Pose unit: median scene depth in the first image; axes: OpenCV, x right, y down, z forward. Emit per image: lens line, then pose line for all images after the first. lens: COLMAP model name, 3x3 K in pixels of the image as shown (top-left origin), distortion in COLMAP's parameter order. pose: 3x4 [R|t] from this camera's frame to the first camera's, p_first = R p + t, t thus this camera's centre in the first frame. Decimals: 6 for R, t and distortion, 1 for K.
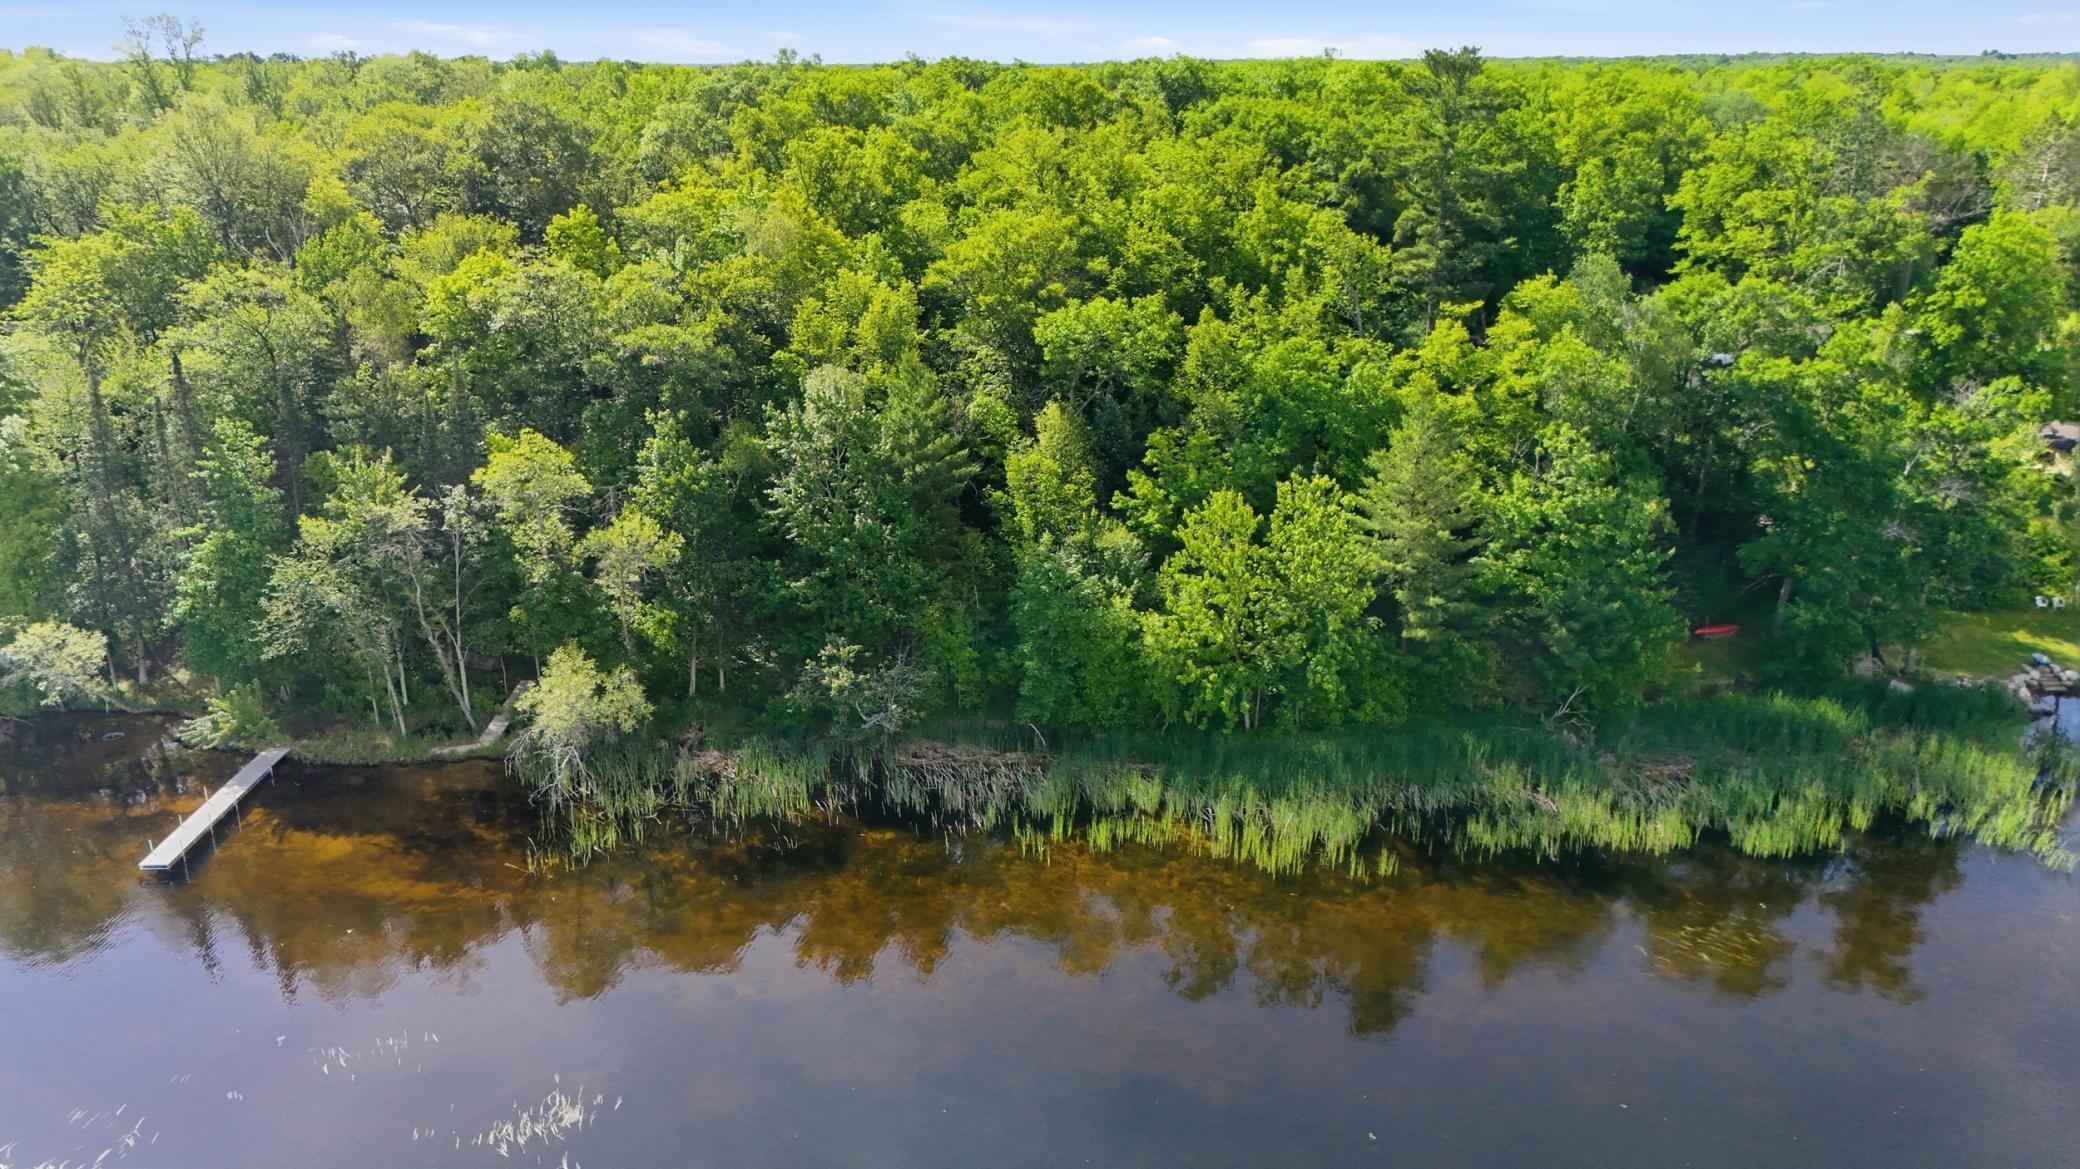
lens RADIAL K [[1470.7, 0, 1040.0], [0, 1470.7, 584.5], [0, 0, 1]] dist [0.072650, -0.060241]
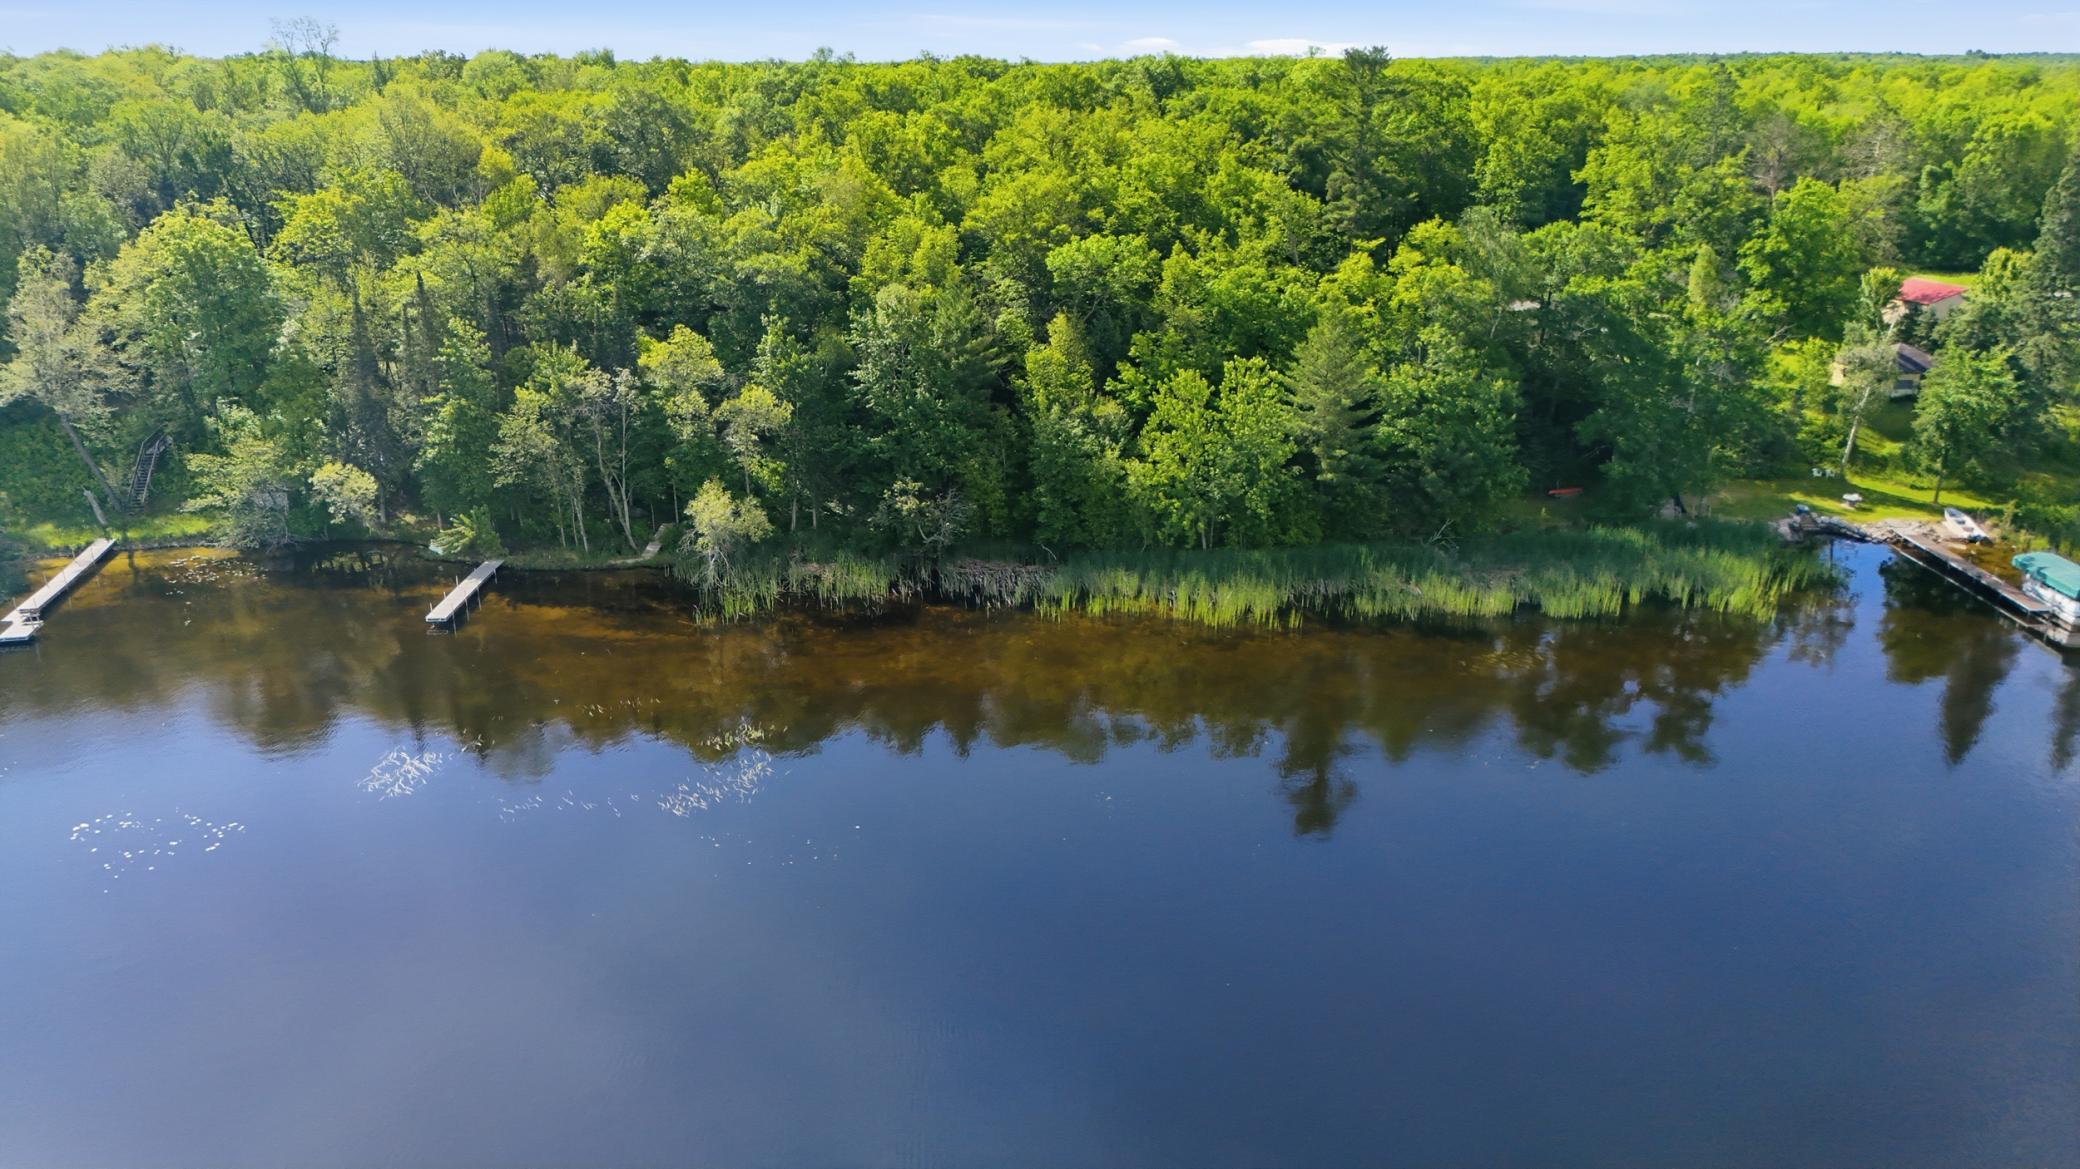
lens RADIAL K [[1470.7, 0, 1040.0], [0, 1470.7, 584.5], [0, 0, 1]] dist [0.072650, -0.060241]
pose [[0.999999, 0.001168, -0.000529, -0.009686], [-0.001167, 0.999999, 0.000734, 0.124075], [0.000529, -0.000734, 1.000000, -0.343282]]
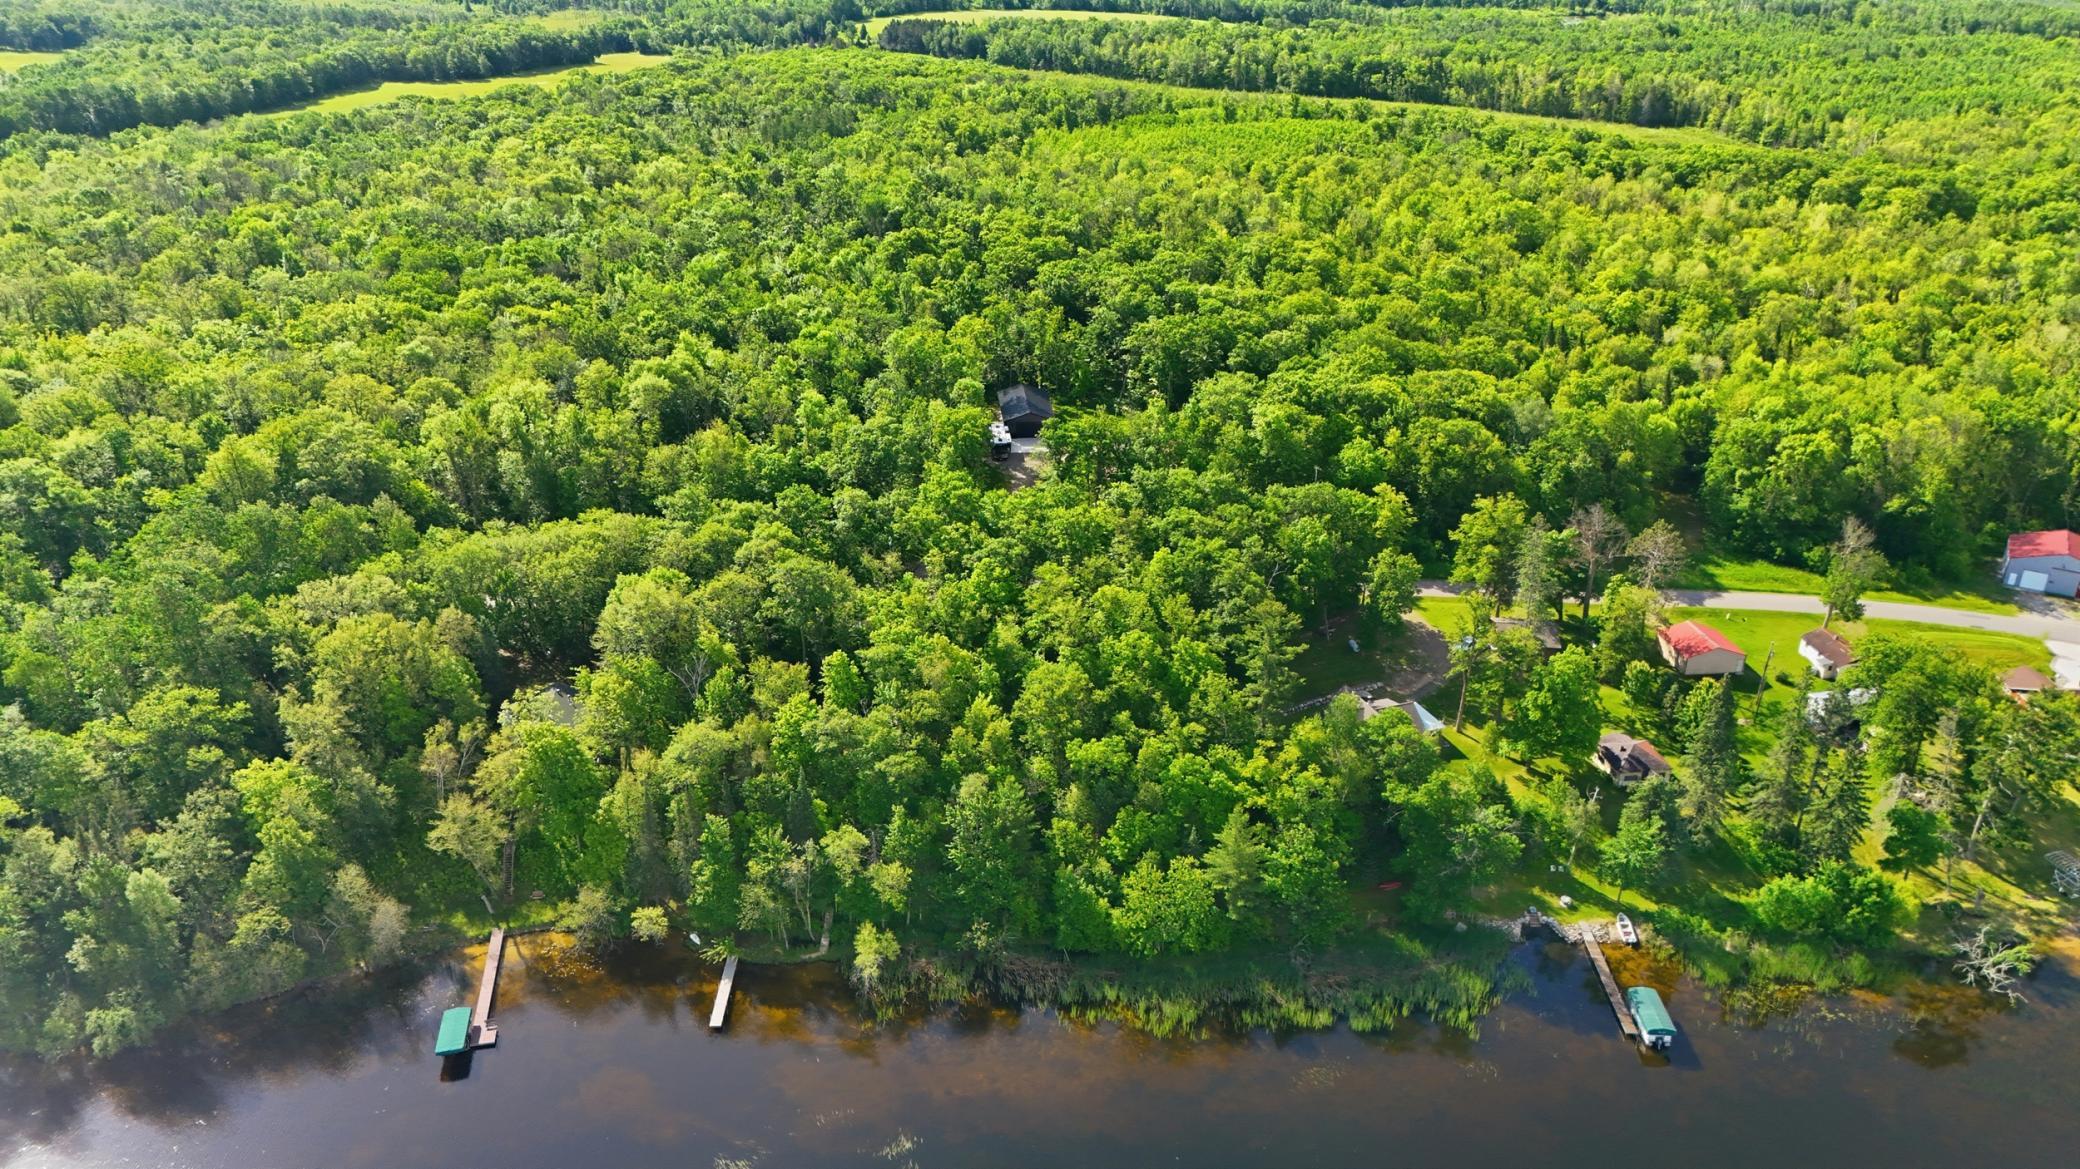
lens RADIAL K [[1470.7, 0, 1040.0], [0, 1470.7, 584.5], [0, 0, 1]] dist [0.072650, -0.060241]
pose [[0.999808, 0.017240, -0.009310, -0.027367], [-0.016073, 0.993414, 0.113445, -0.685122], [0.011204, -0.113273, 0.993501, -1.134613]]
